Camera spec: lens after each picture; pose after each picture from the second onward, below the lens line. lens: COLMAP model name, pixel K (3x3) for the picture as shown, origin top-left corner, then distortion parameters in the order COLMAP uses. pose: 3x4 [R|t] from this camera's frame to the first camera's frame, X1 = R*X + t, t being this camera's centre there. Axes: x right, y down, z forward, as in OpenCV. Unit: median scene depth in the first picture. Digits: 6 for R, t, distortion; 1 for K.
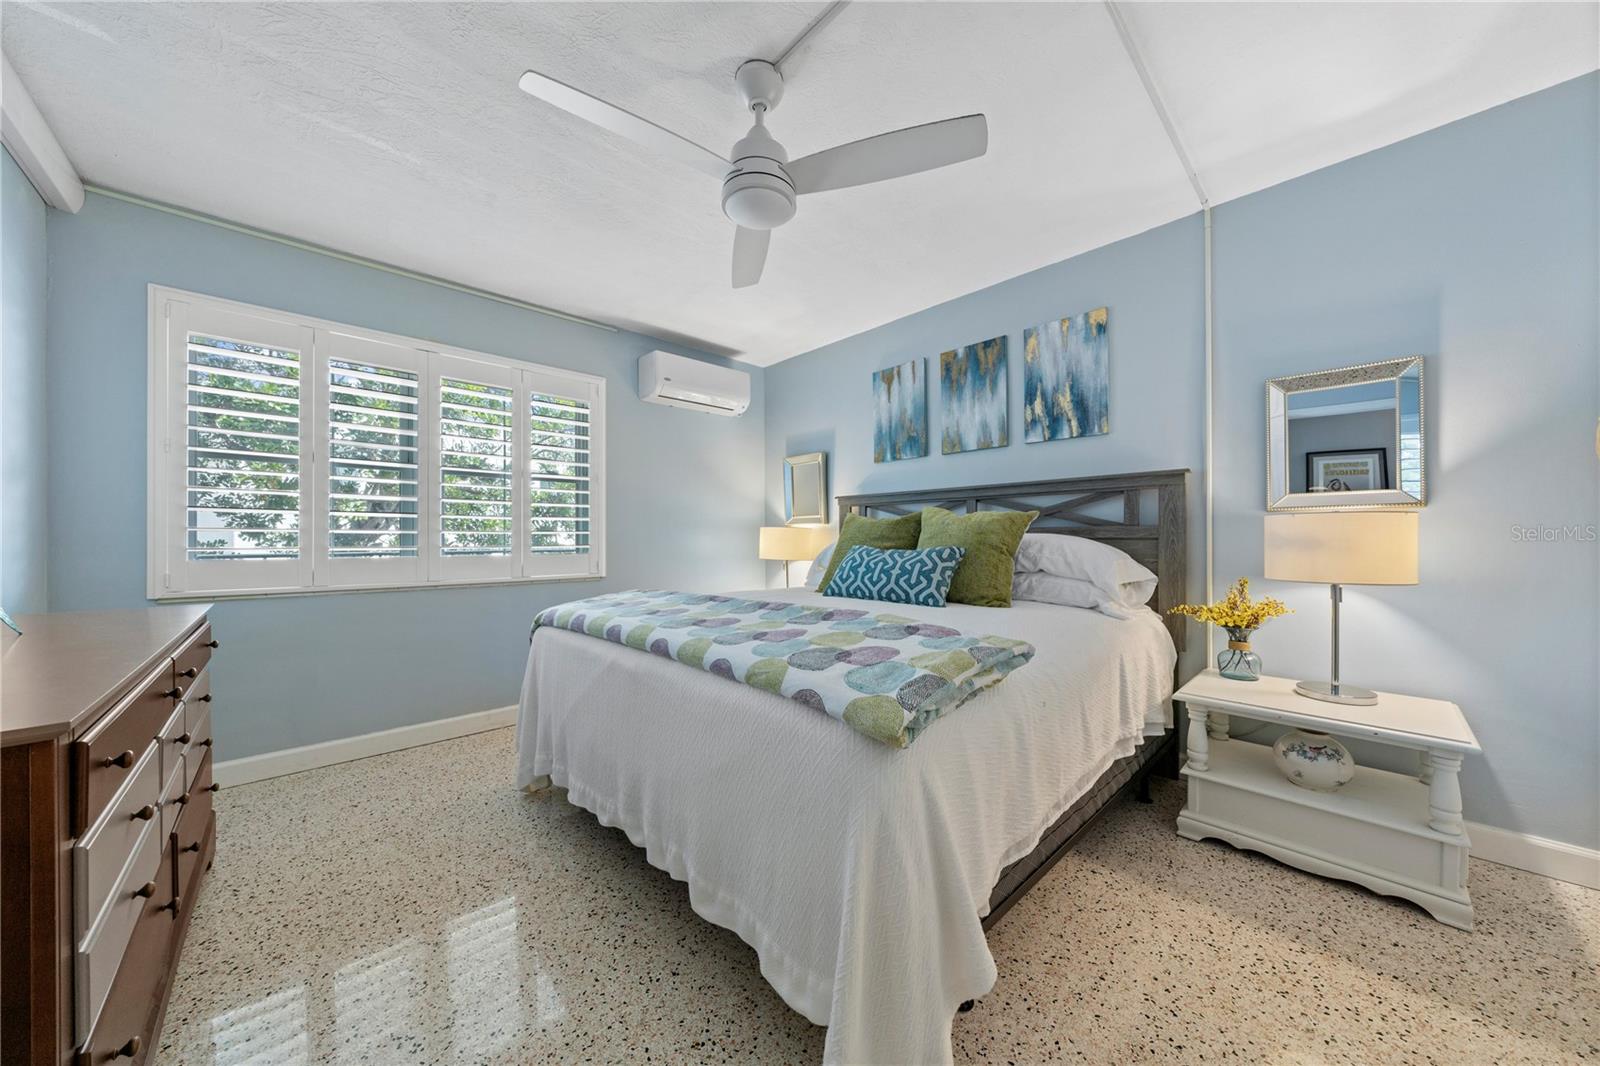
lens RADIAL K [[554.0, 0, 803.6], [0, 554.0, 540.8], [0, 0, 1]] dist [-0.007617, 0.000398]
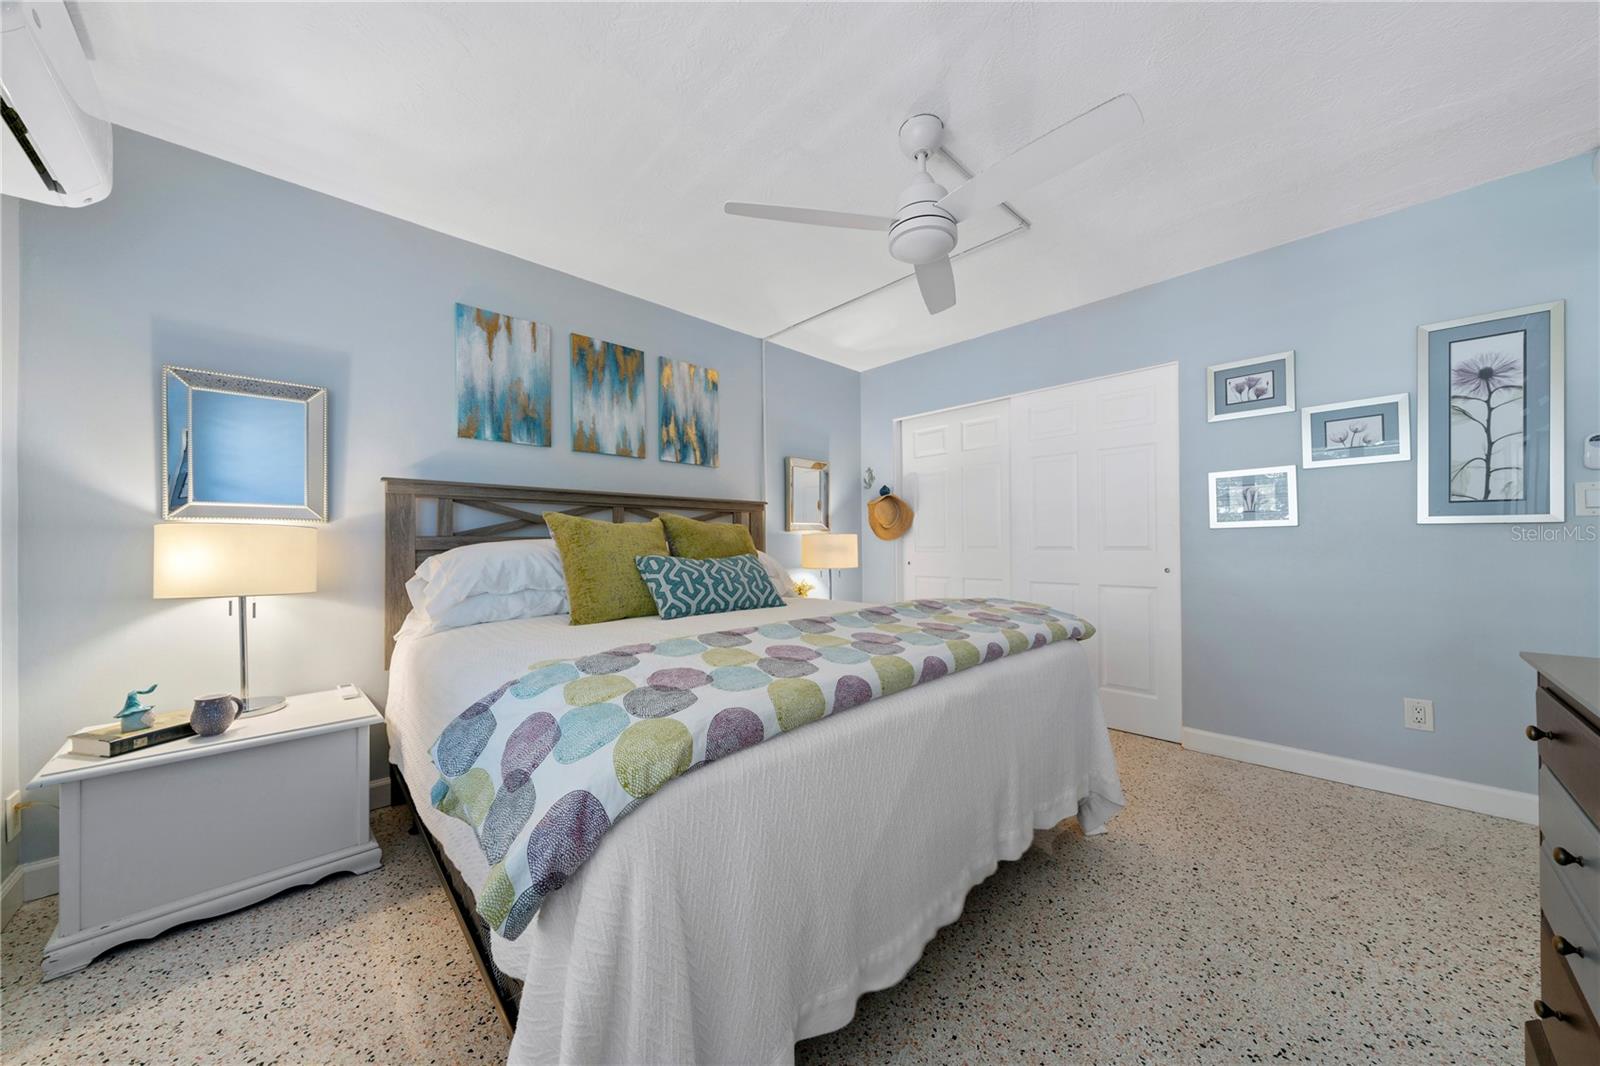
lens RADIAL K [[554.0, 0, 804.8], [0, 554.0, 537.7], [0, 0, 1]] dist [-0.007617, 0.000398]
pose [[-0.028326, 0.017765, 0.999441, -0.781396], [0.011606, 0.999781, -0.017442, -0.001247], [-0.999531, 0.011105, -0.028526, 0.845845]]
